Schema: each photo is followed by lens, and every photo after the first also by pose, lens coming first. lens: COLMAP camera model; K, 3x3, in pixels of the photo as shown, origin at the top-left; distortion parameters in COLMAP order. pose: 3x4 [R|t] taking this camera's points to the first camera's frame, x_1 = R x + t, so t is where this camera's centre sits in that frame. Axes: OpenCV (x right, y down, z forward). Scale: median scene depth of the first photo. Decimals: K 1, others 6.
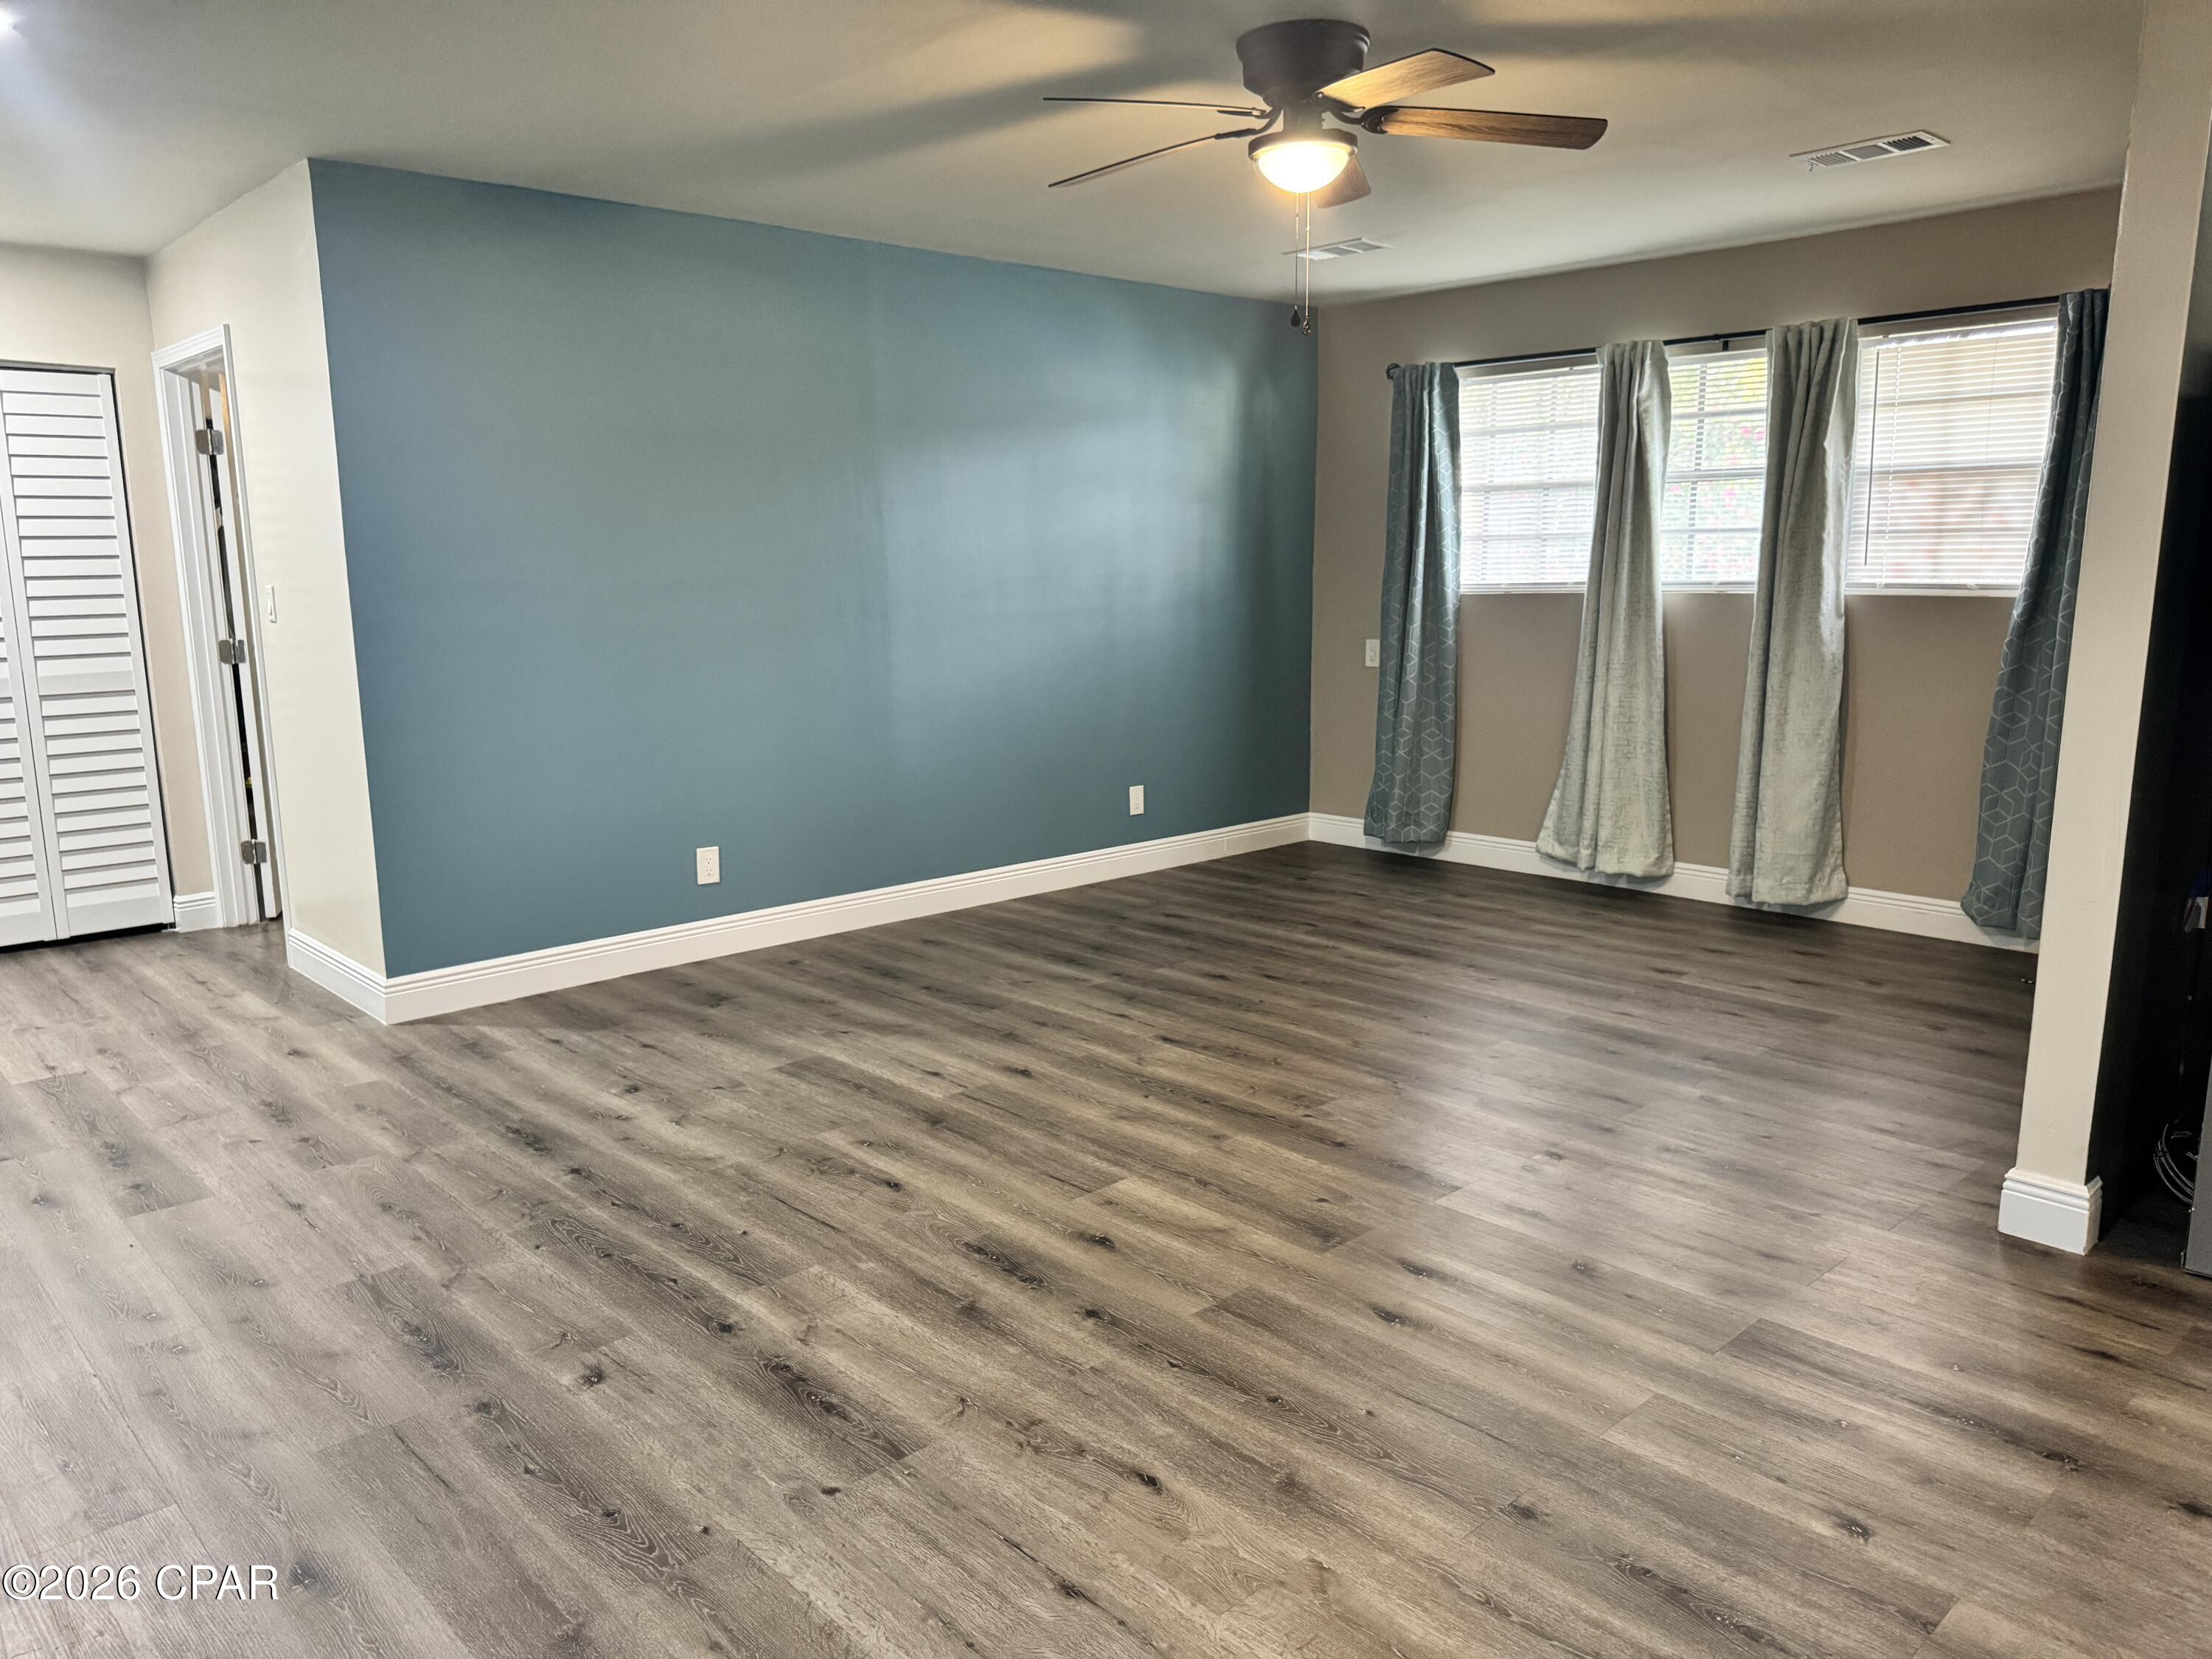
lens RADIAL K [[1540.6, 0, 1110.3], [0, 1540.6, 827.6], [0, 0, 1]] dist [0.133637, -0.177509]
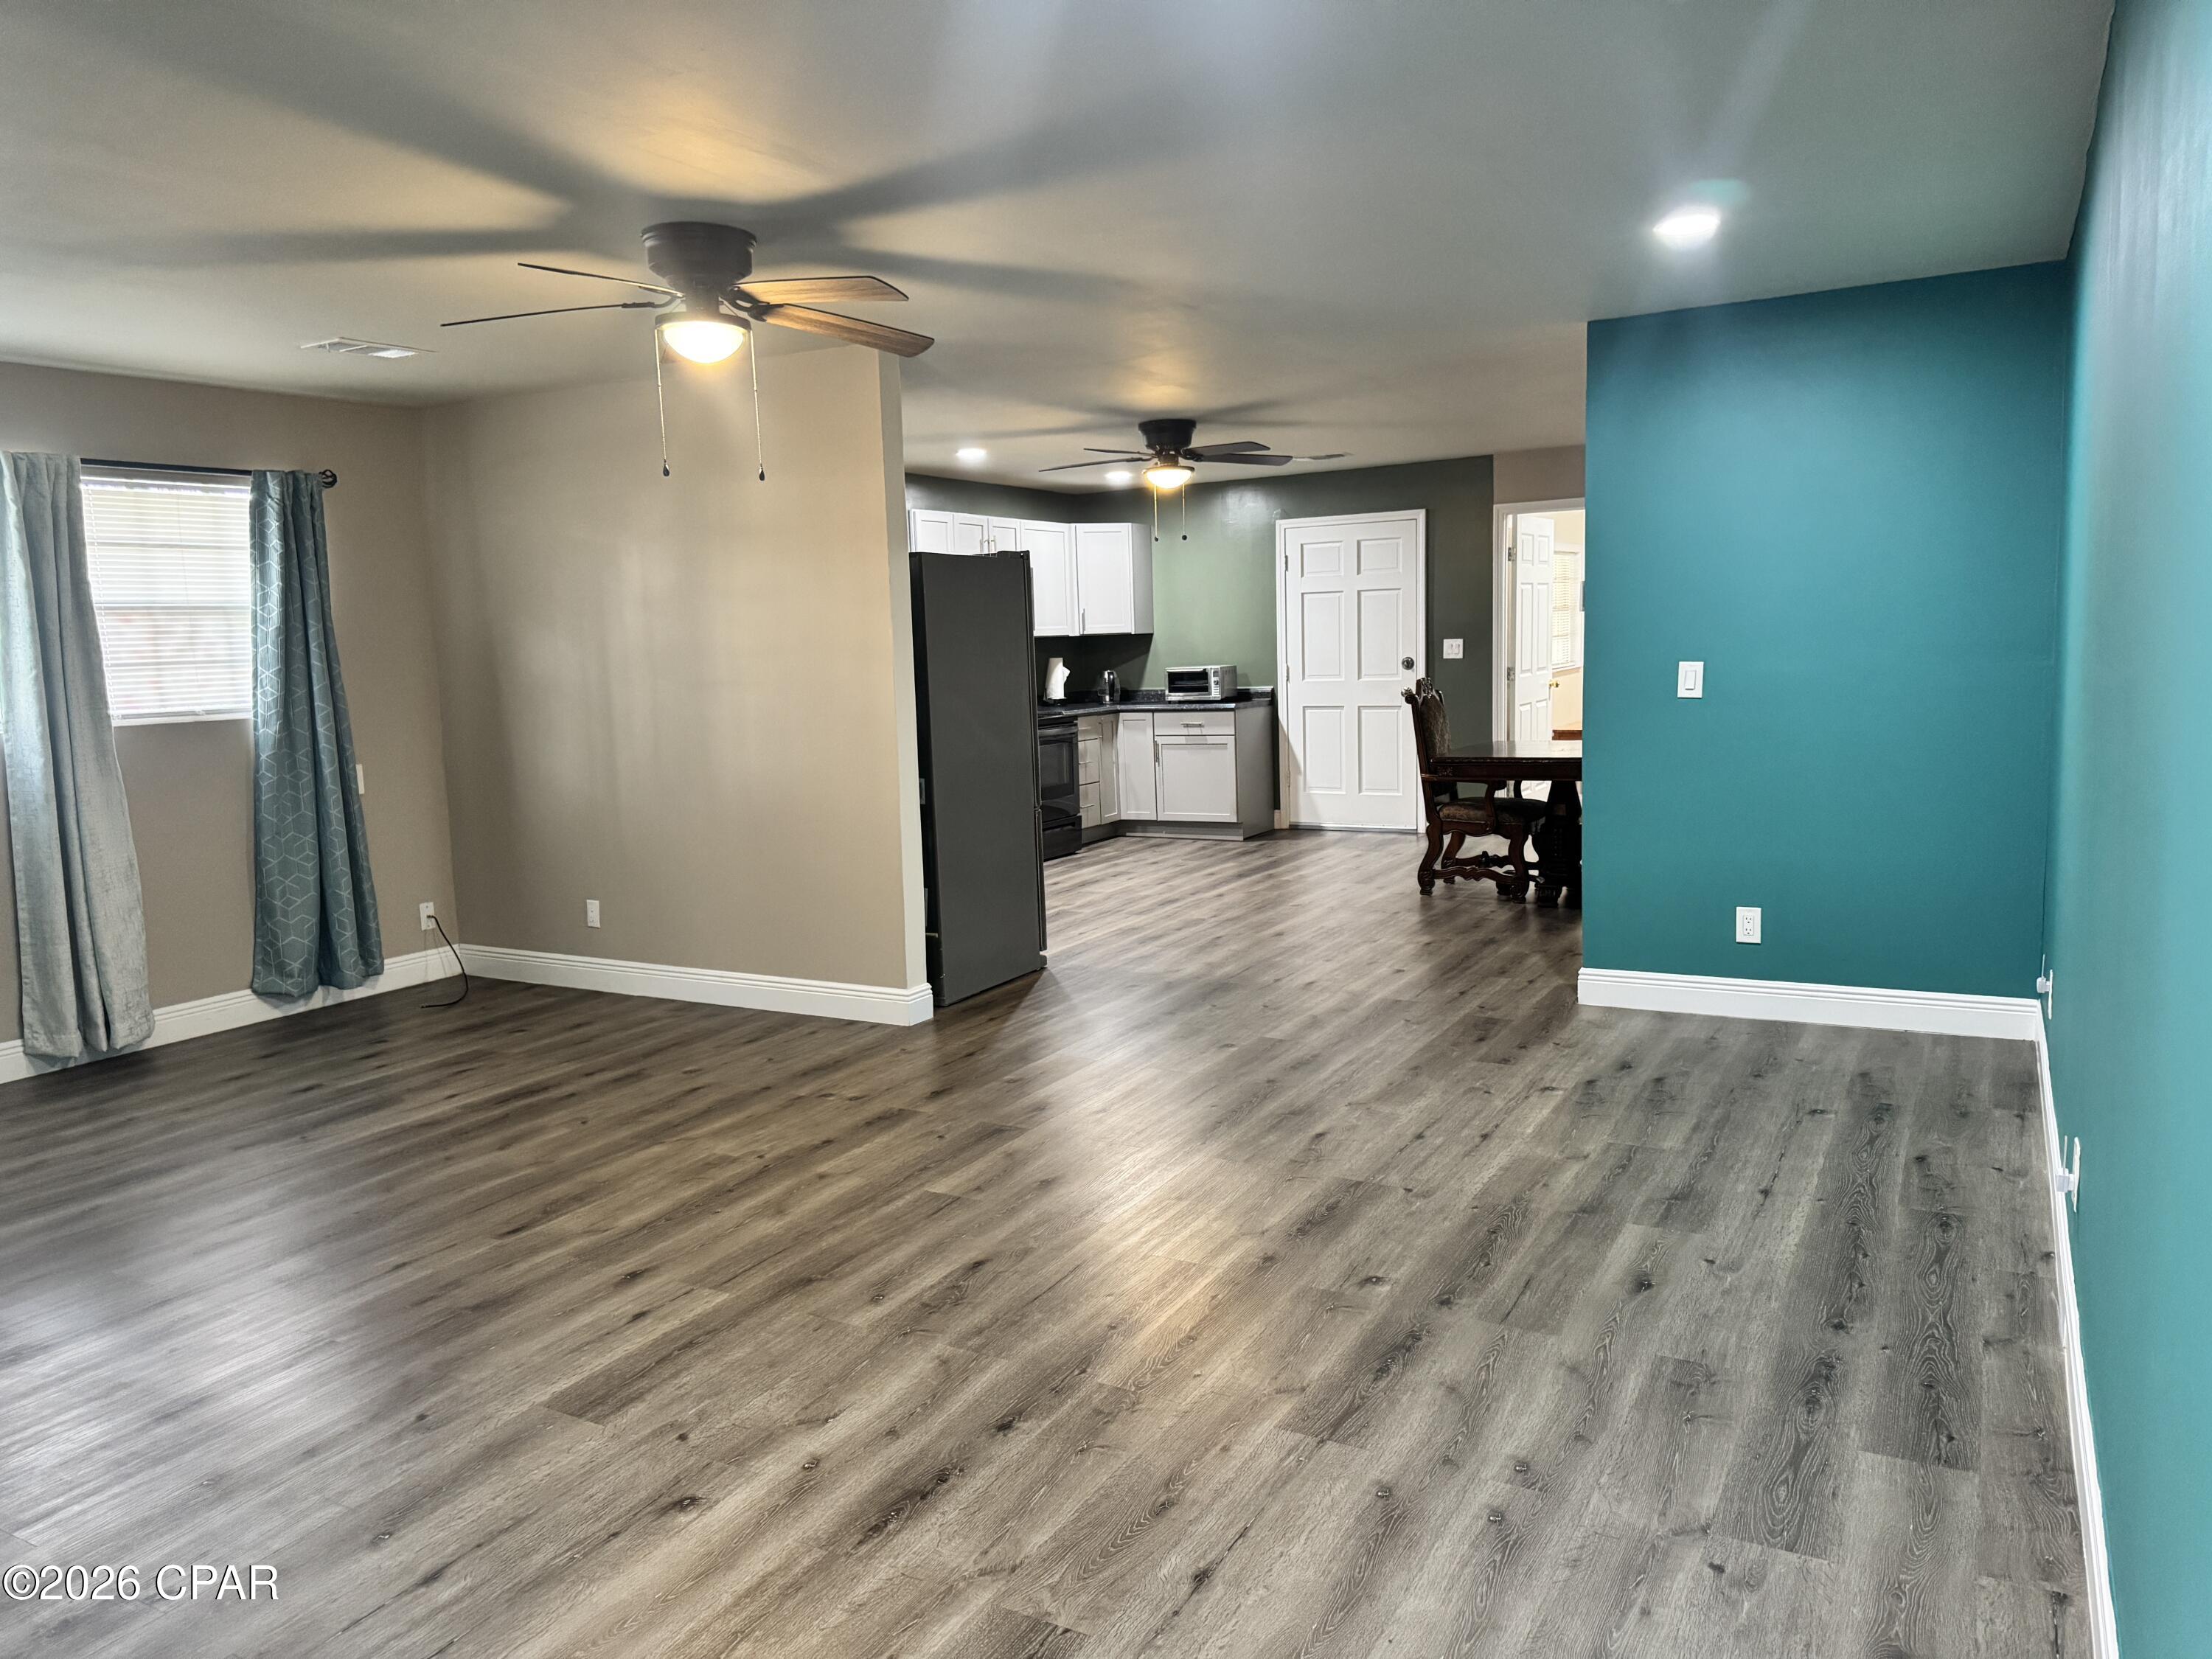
lens RADIAL K [[1531.9, 0, 1106.0], [0, 1531.9, 829.5], [0, 0, 1]] dist [0.083642, -0.097984]
pose [[-0.282580, -0.104686, 0.953514, -0.948241], [0.202377, 0.965147, 0.165939, -0.171589], [-0.937652, 0.239860, -0.251545, 0.949697]]
